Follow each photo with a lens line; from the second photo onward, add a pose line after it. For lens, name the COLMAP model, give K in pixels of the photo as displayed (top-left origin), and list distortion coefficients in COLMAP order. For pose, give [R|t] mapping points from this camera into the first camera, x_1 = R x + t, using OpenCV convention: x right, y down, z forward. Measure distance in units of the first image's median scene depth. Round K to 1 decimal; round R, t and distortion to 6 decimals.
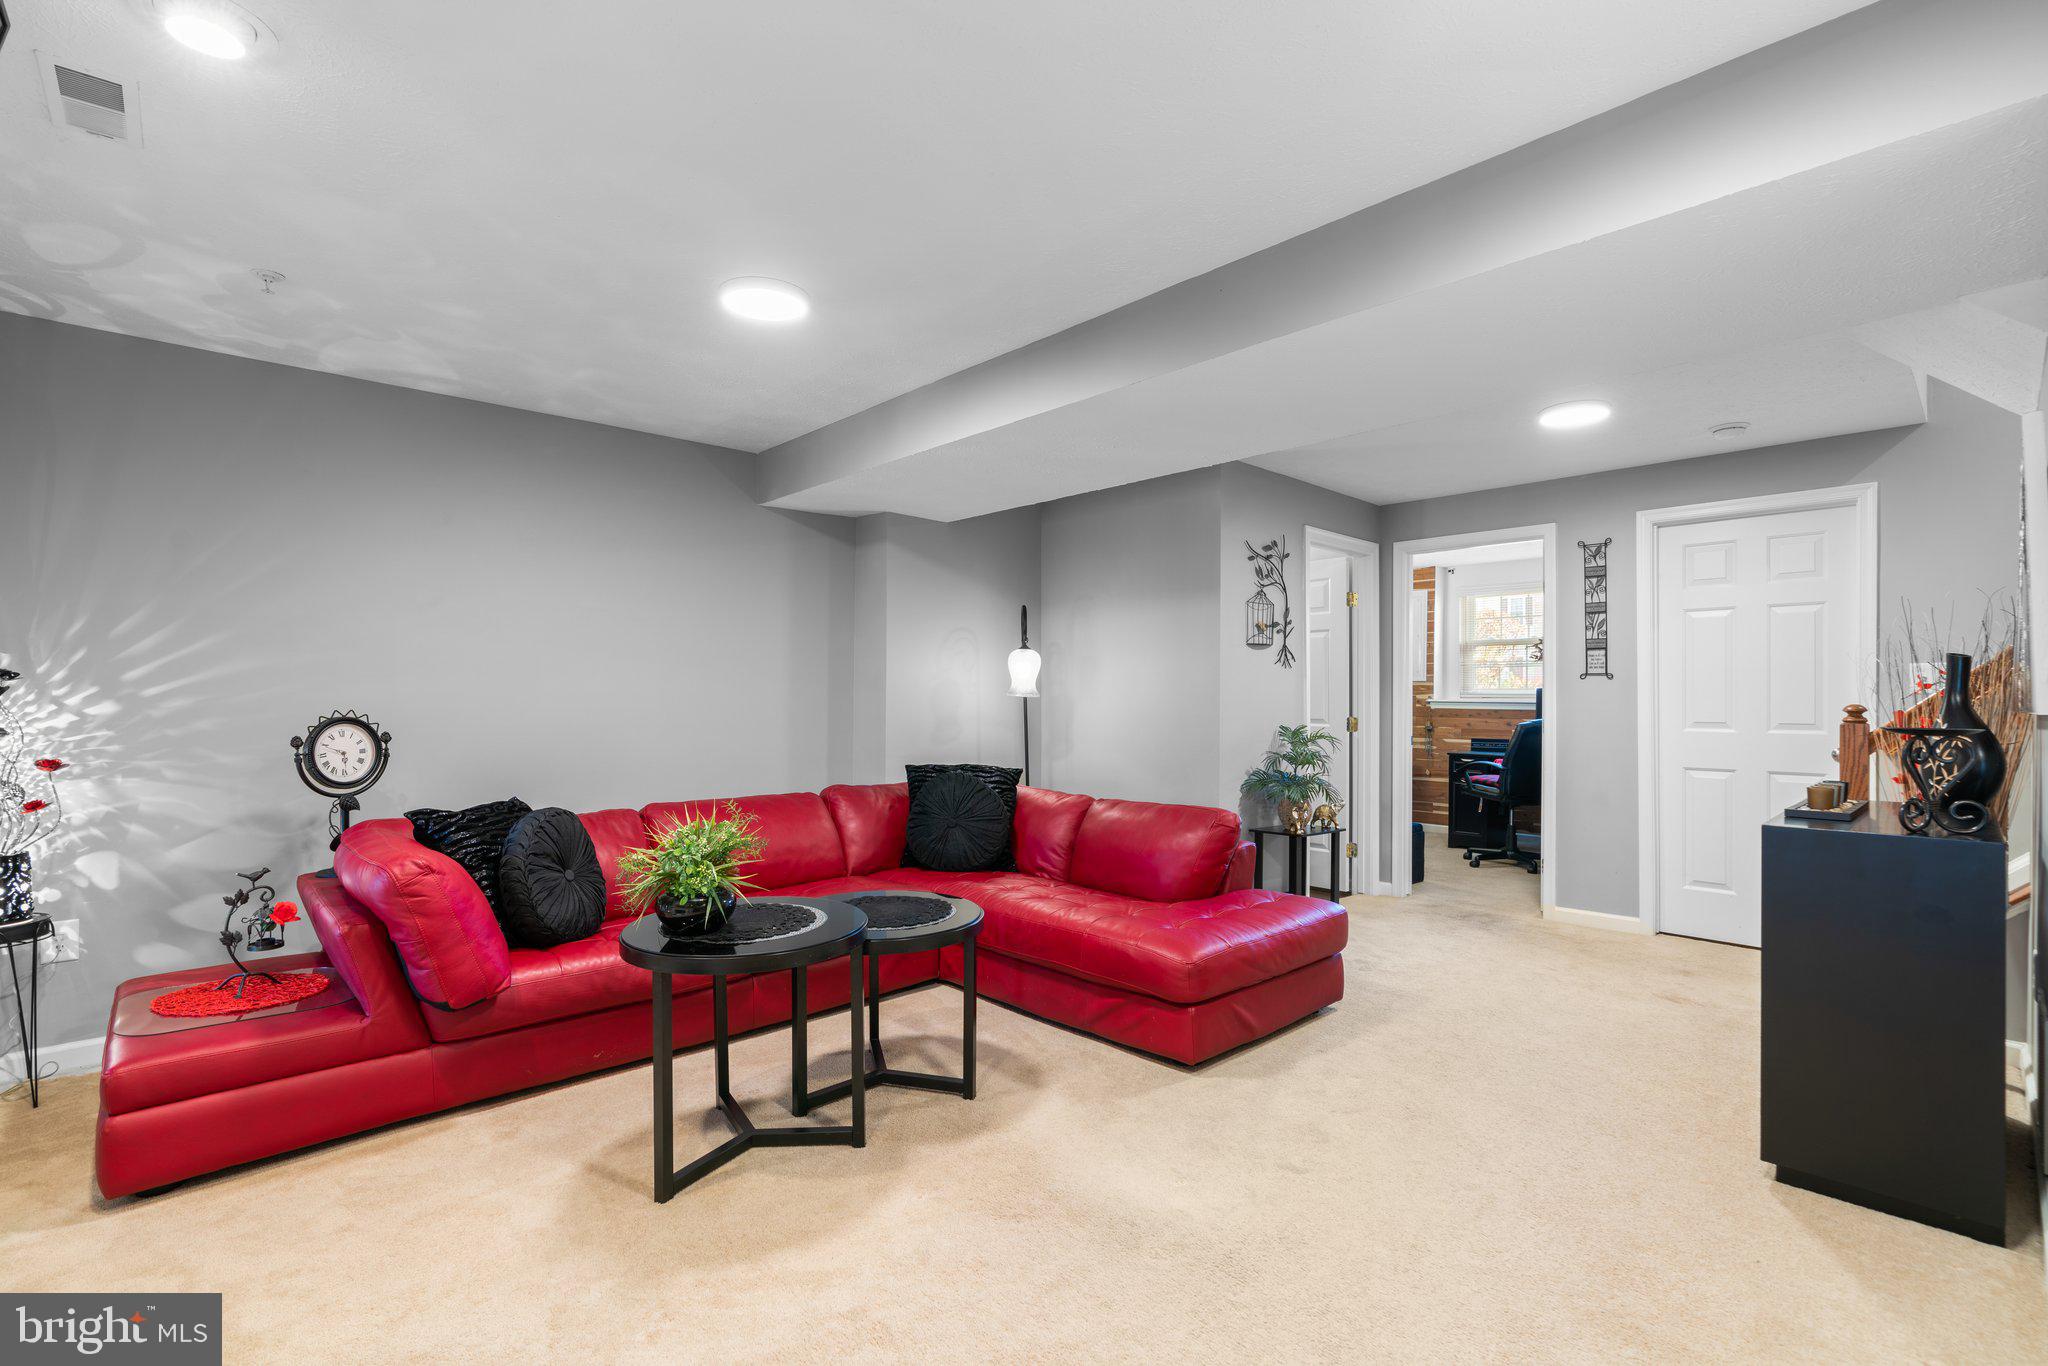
lens RADIAL K [[928.6, 0, 1024.0], [0, 928.6, 683.0], [0, 0, 1]] dist [-0.002926, -0.000140]
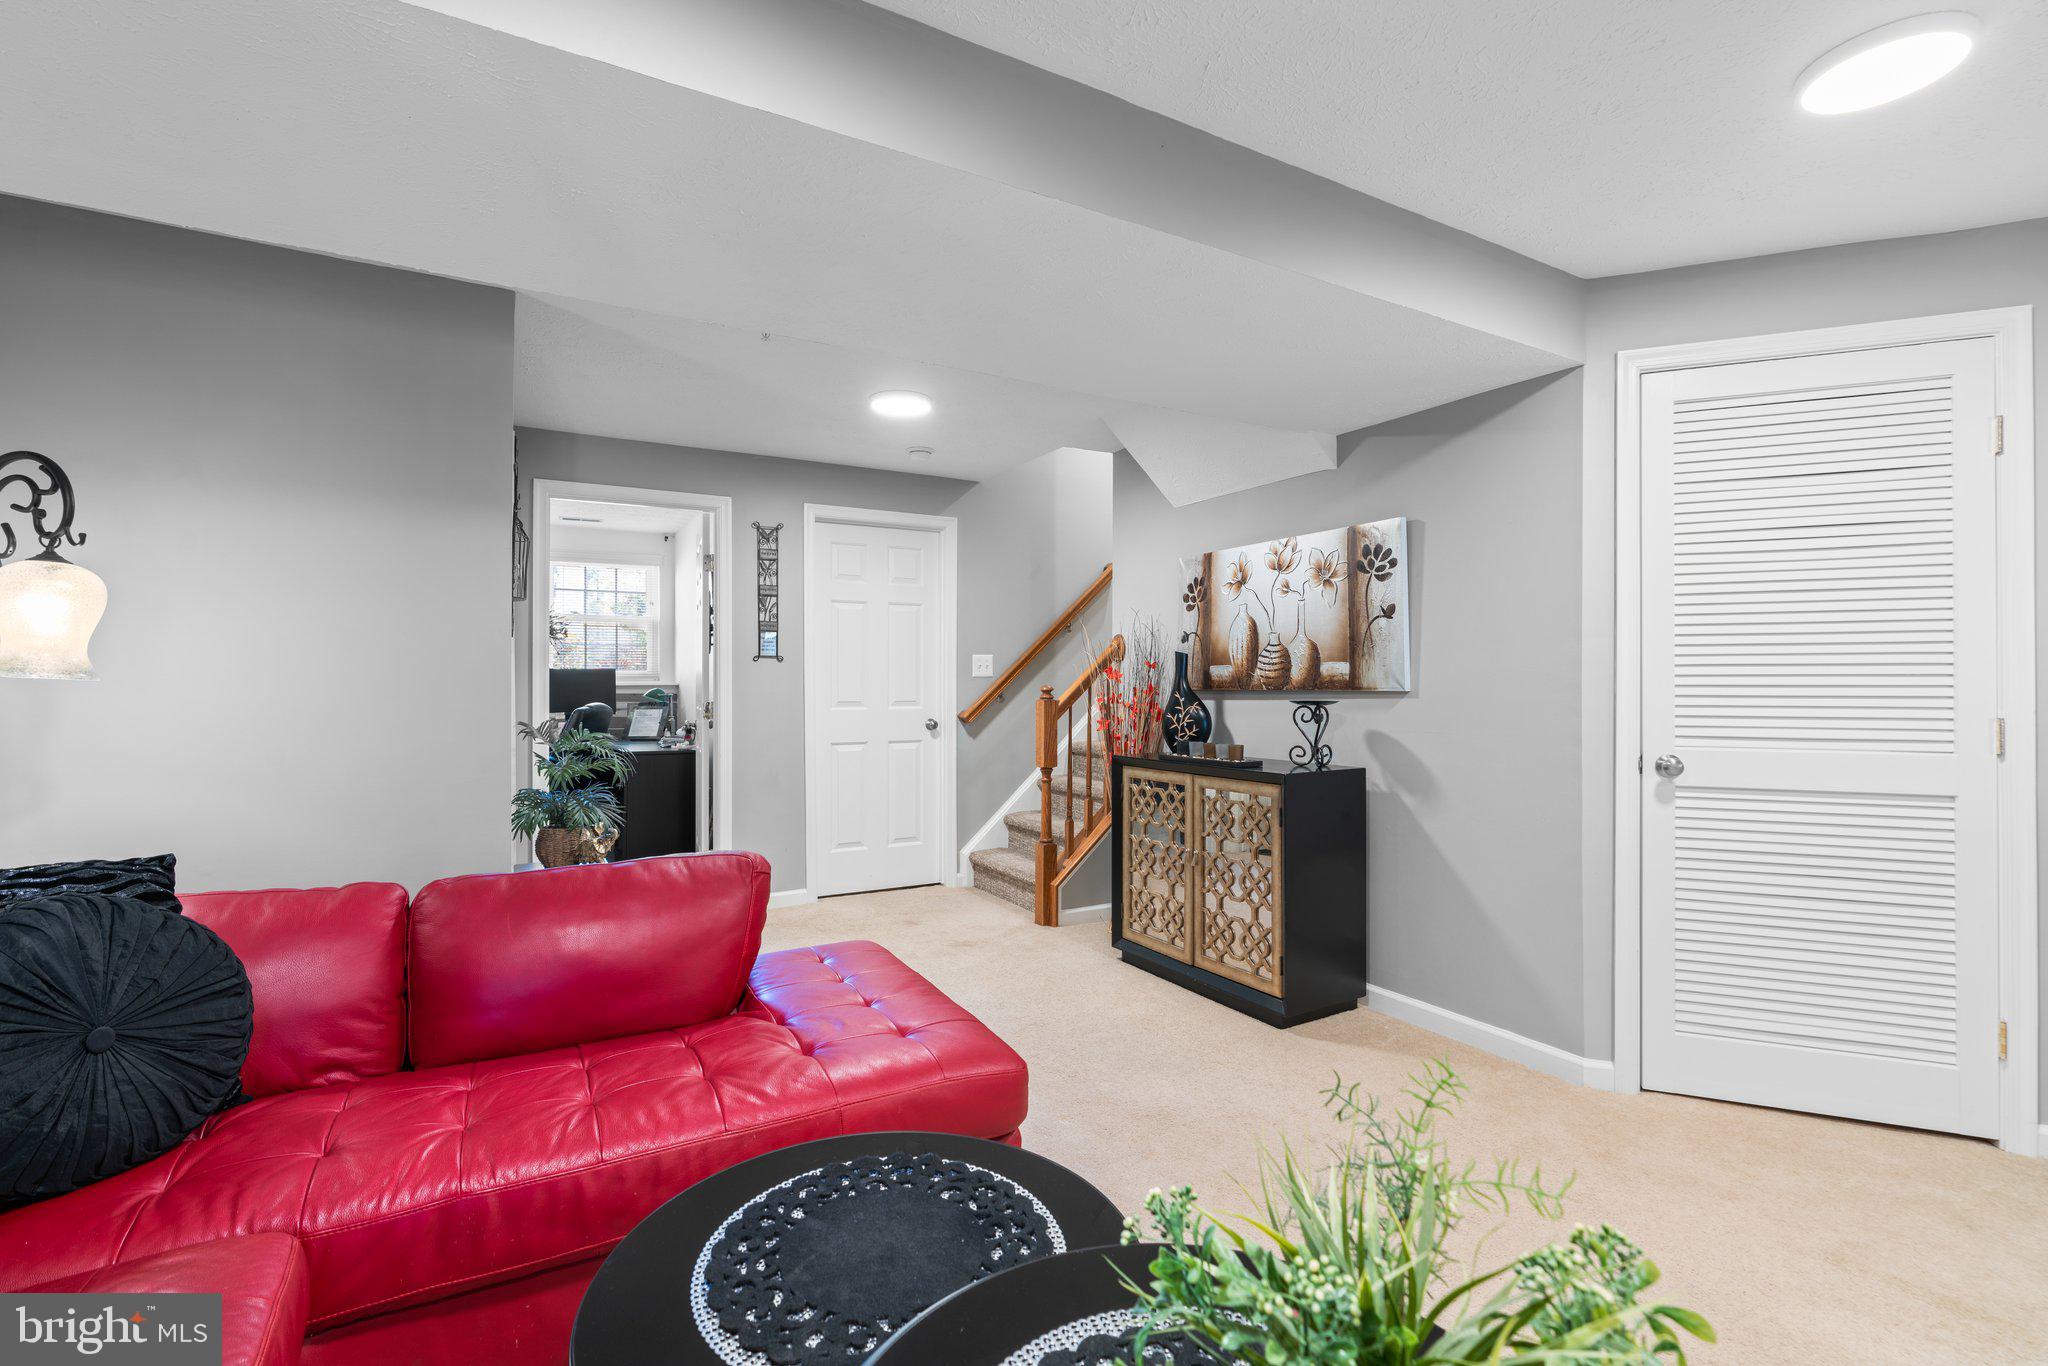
lens RADIAL K [[928.6, 0, 1024.0], [0, 928.6, 683.0], [0, 0, 1]] dist [-0.002926, -0.000140]
pose [[0.226655, -0.005953, 0.973957, -0.447045], [-0.015433, 0.999834, 0.009703, 0.007155], [-0.973853, -0.017231, 0.226526, 0.752413]]
